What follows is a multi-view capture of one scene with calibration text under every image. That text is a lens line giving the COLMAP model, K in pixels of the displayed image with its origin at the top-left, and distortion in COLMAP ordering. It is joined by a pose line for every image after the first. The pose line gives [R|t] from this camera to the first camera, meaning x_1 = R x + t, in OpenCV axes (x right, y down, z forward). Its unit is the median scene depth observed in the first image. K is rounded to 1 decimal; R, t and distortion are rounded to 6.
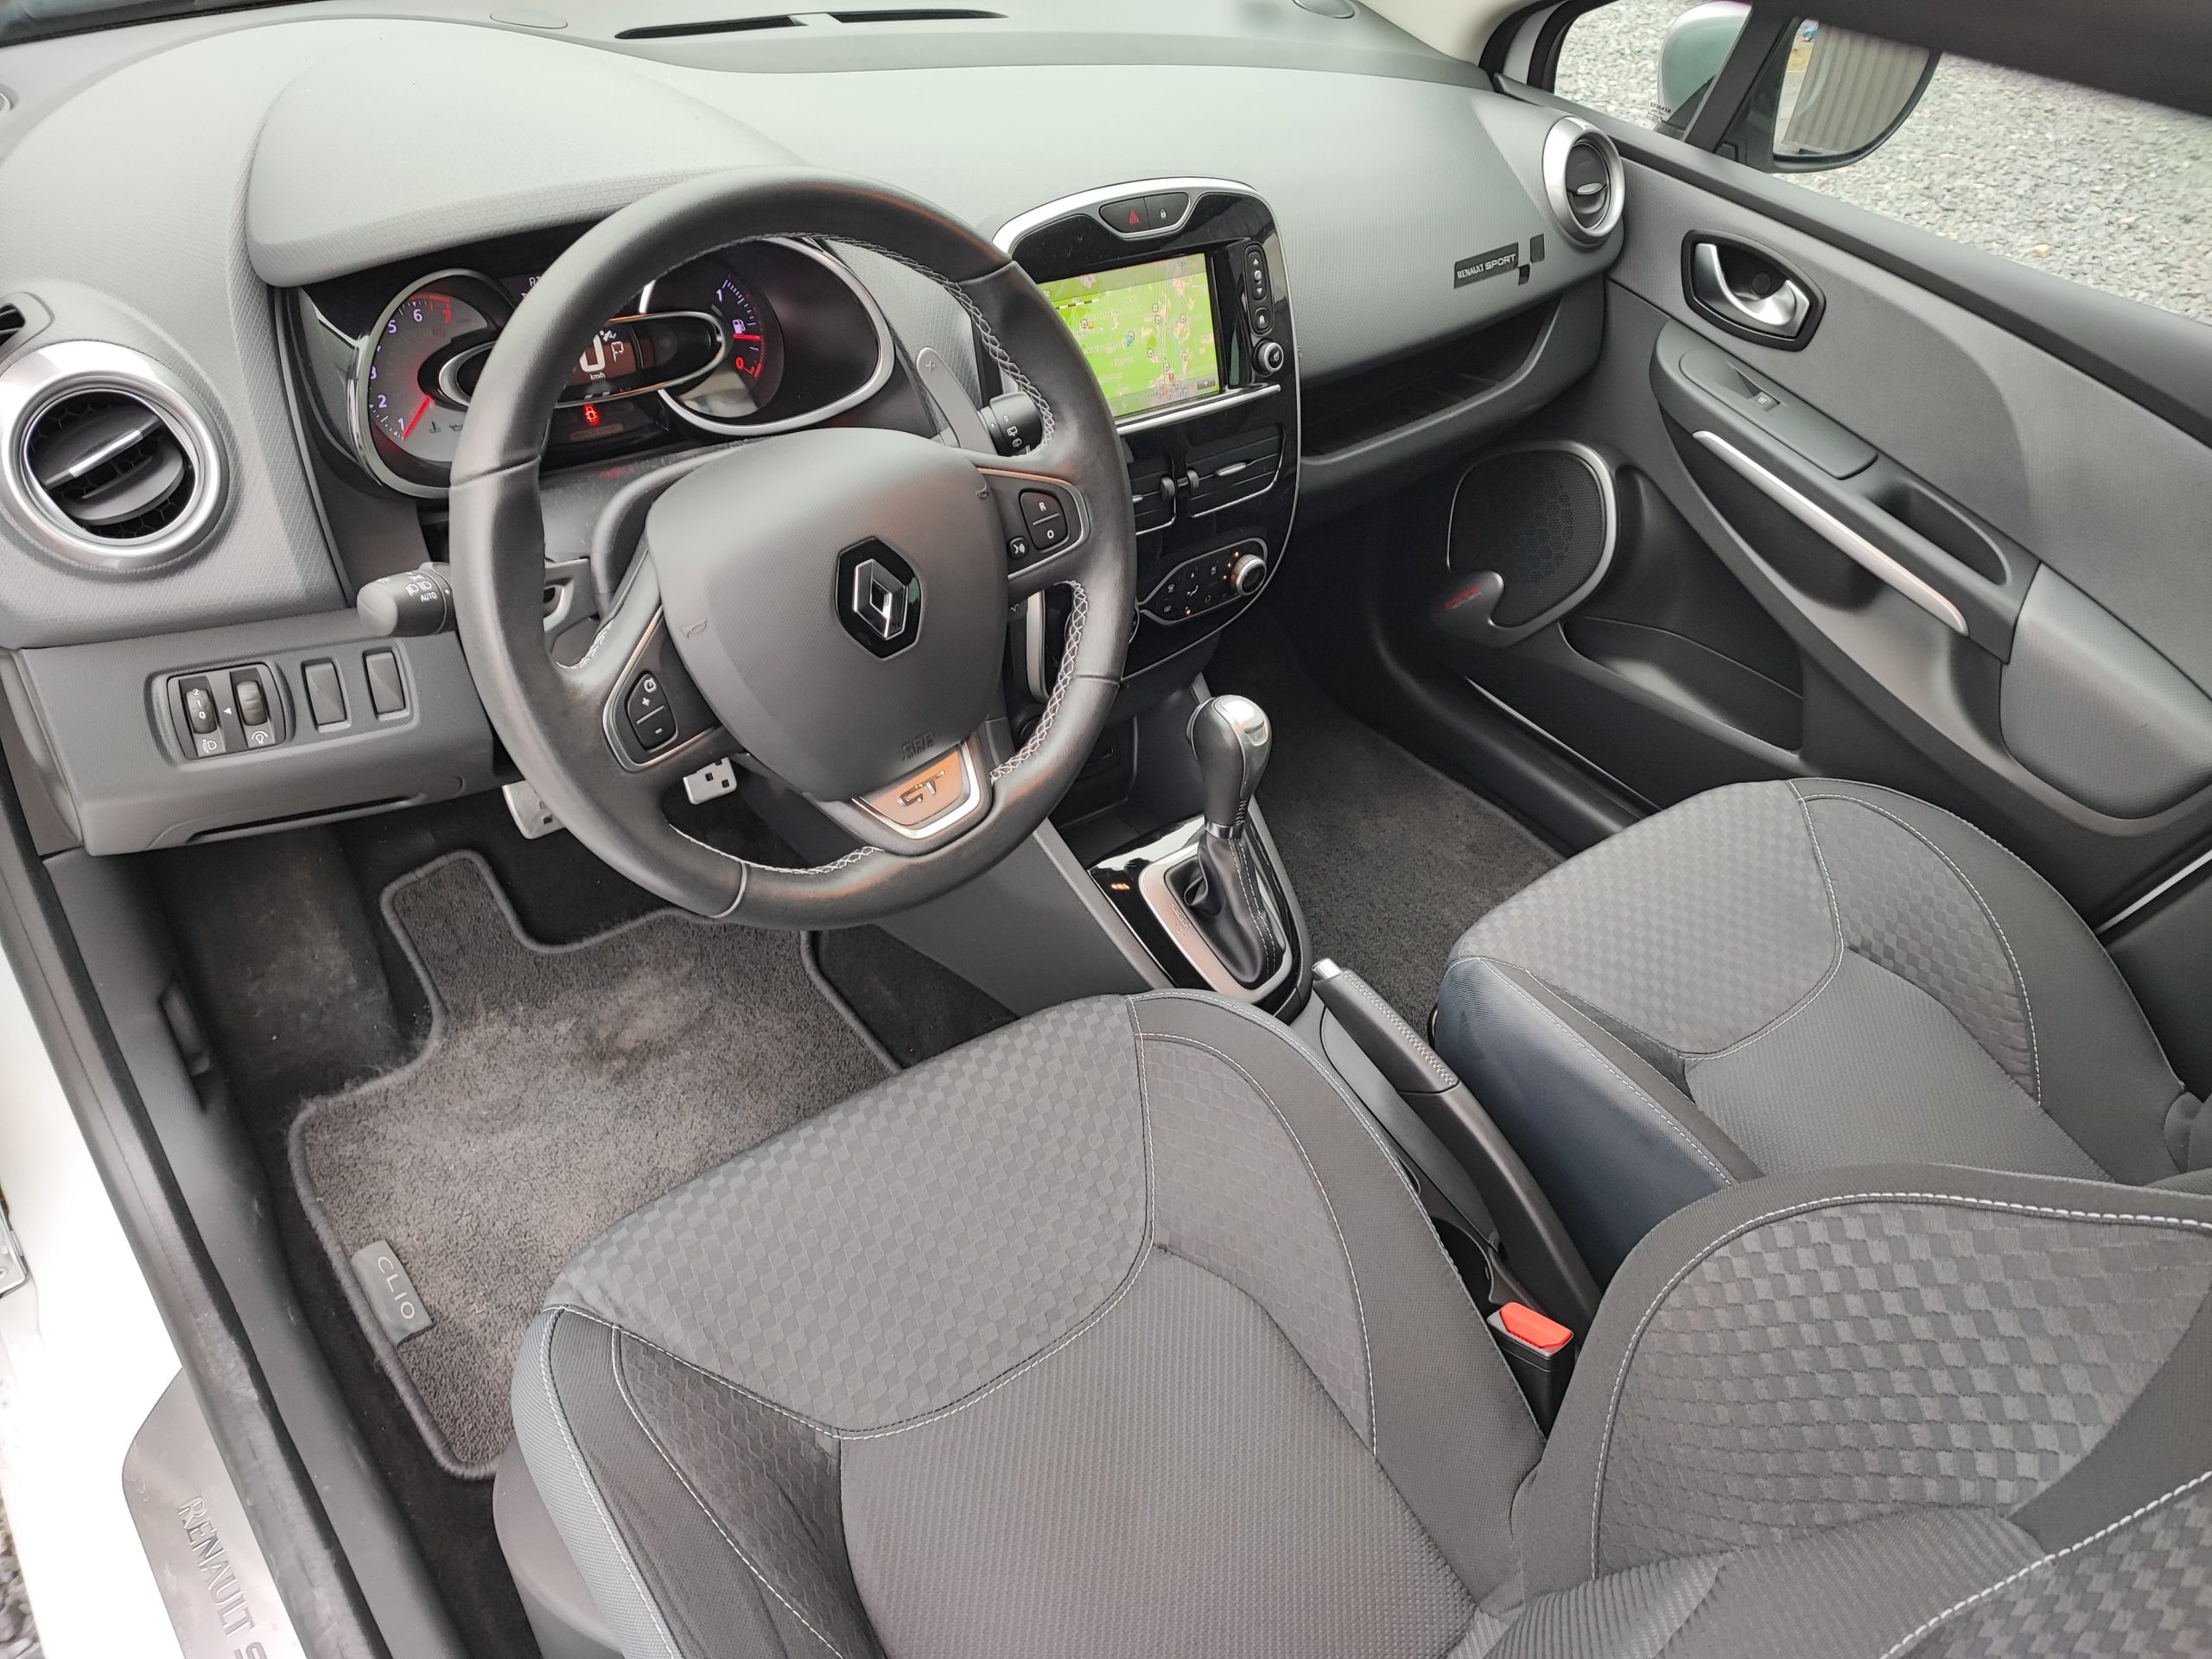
lens RADIAL K [[1595.3, 0, 1112.7], [0, 1595.3, 815.3], [0, 0, 1]] dist [0.047788, -0.004854]
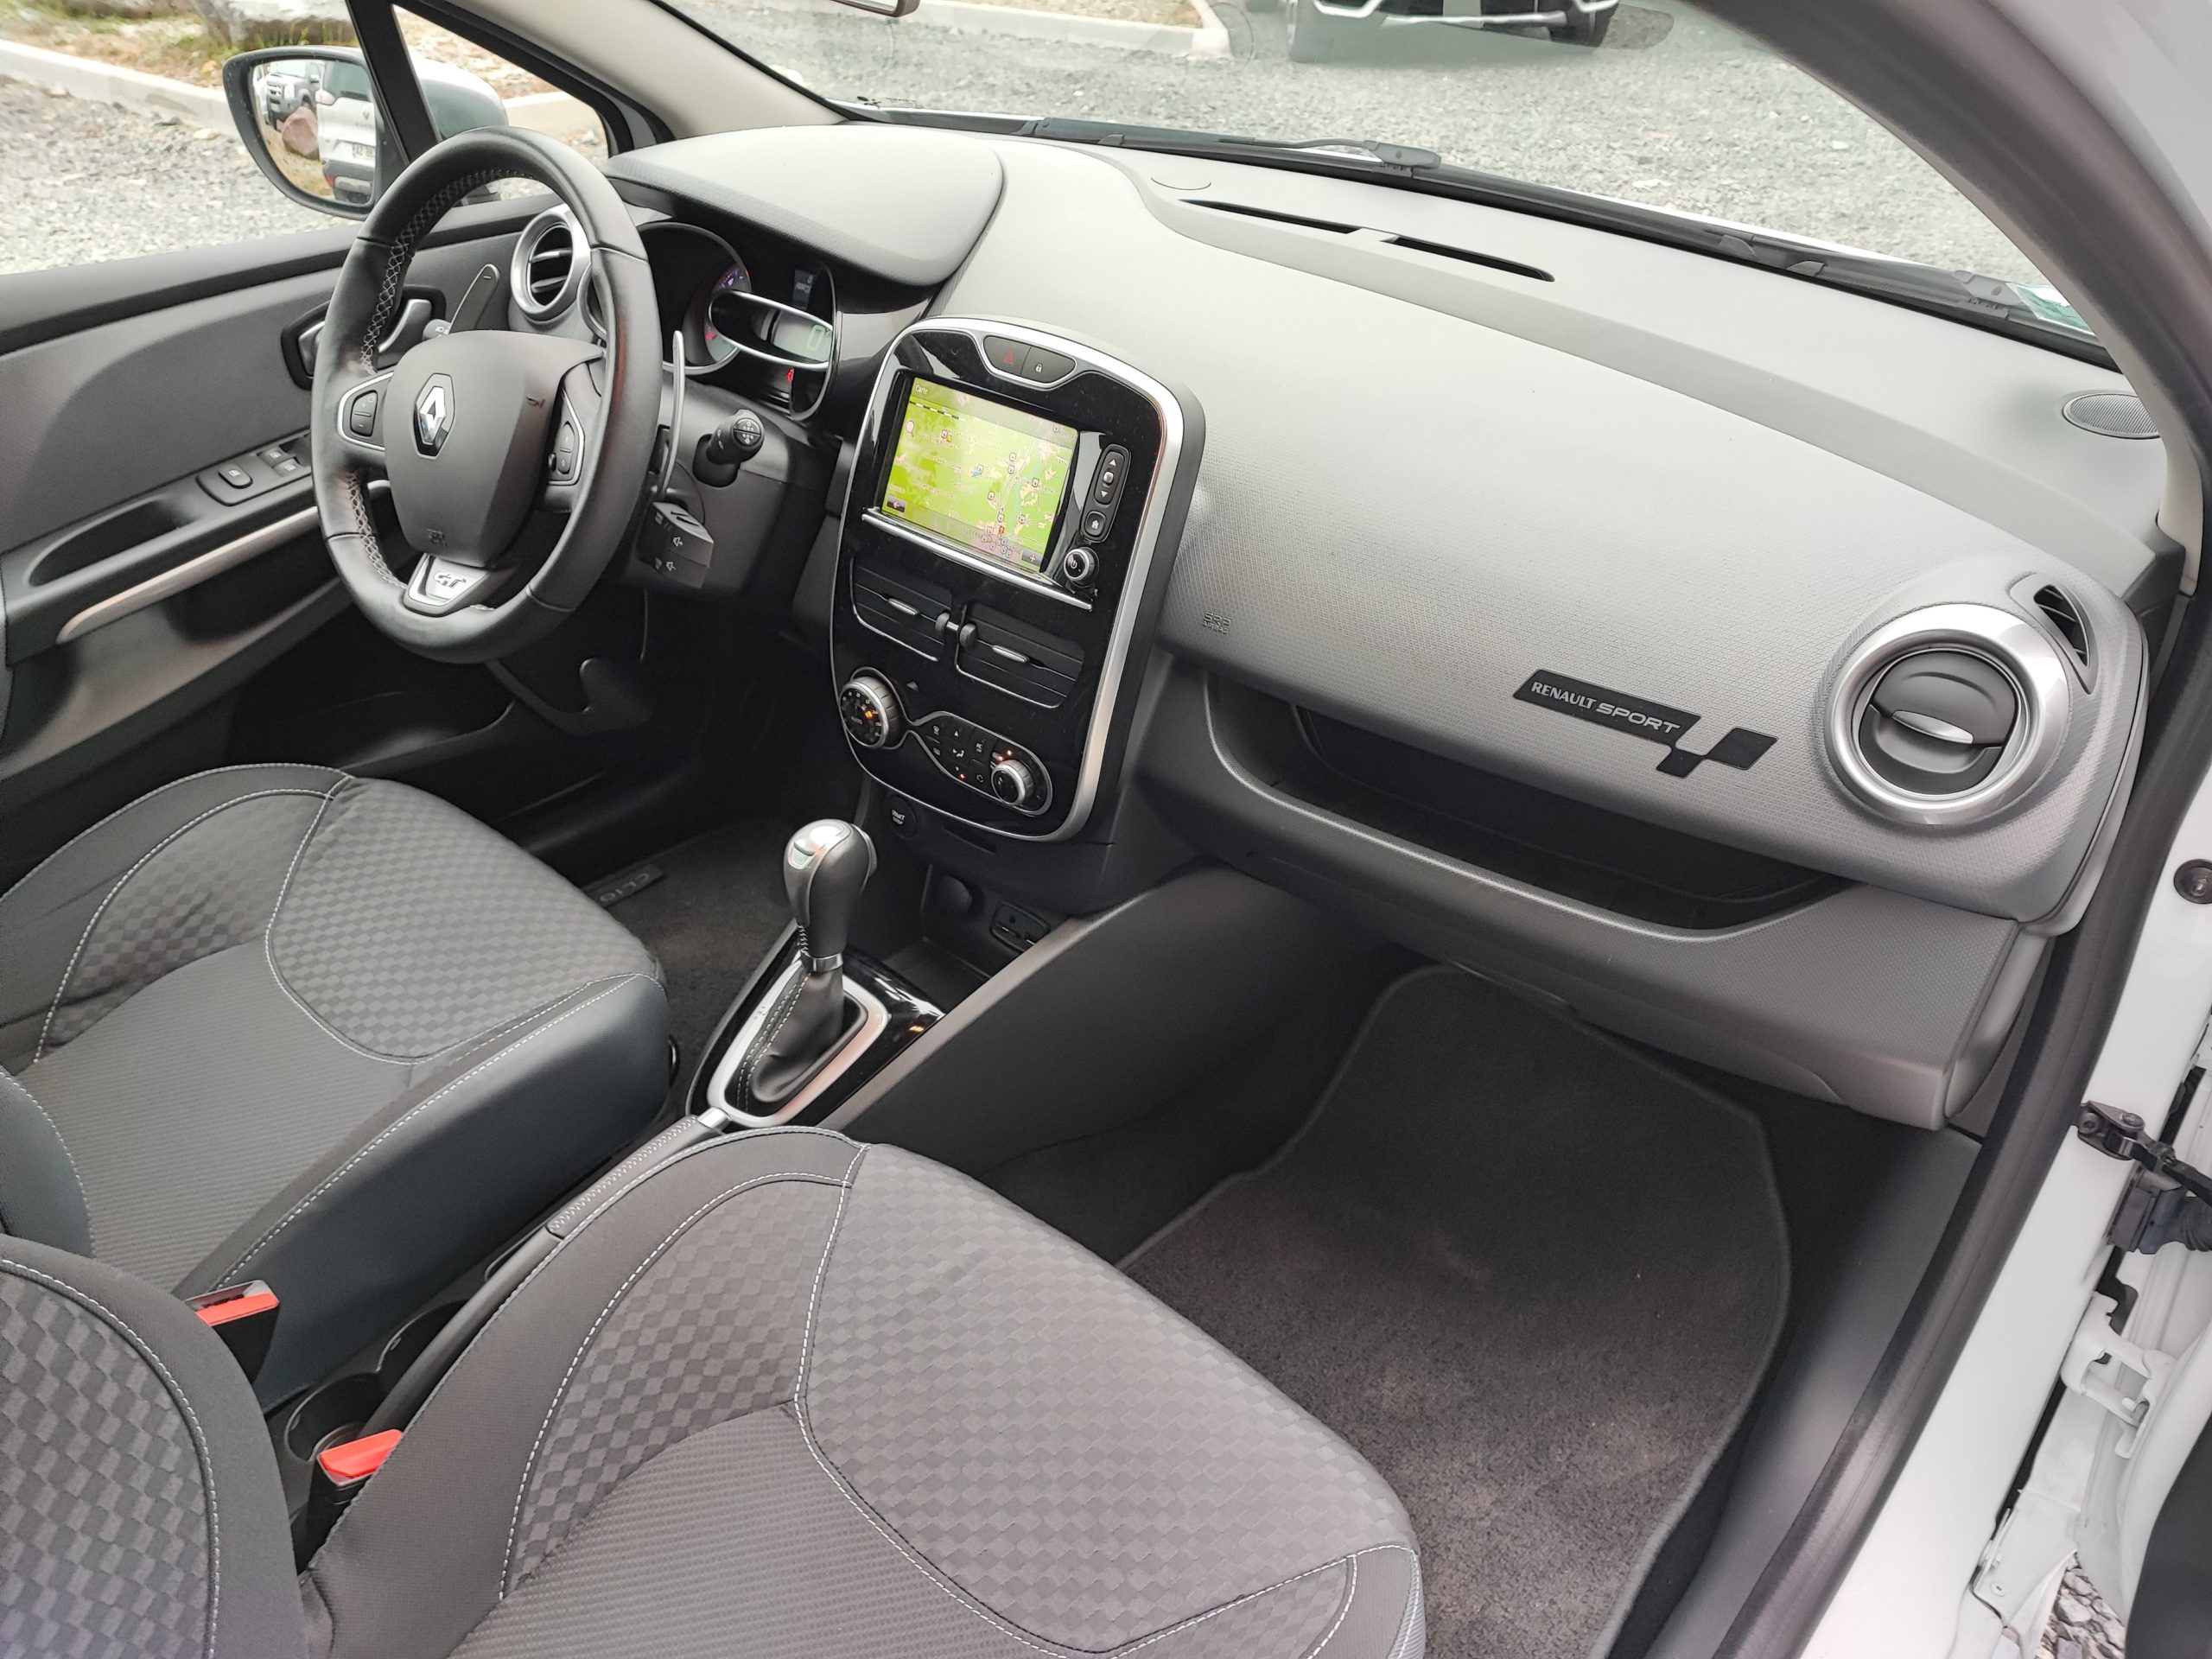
lens RADIAL K [[1595.3, 0, 1098.8], [0, 1595.3, 821.3], [0, 0, 1]] dist [0.047788, -0.004854]
pose [[0.160153, 0.435962, -0.885601, 0.835694], [-0.626665, 0.738093, 0.250020, -0.364844], [0.762655, 0.514933, 0.391409, 0.663175]]
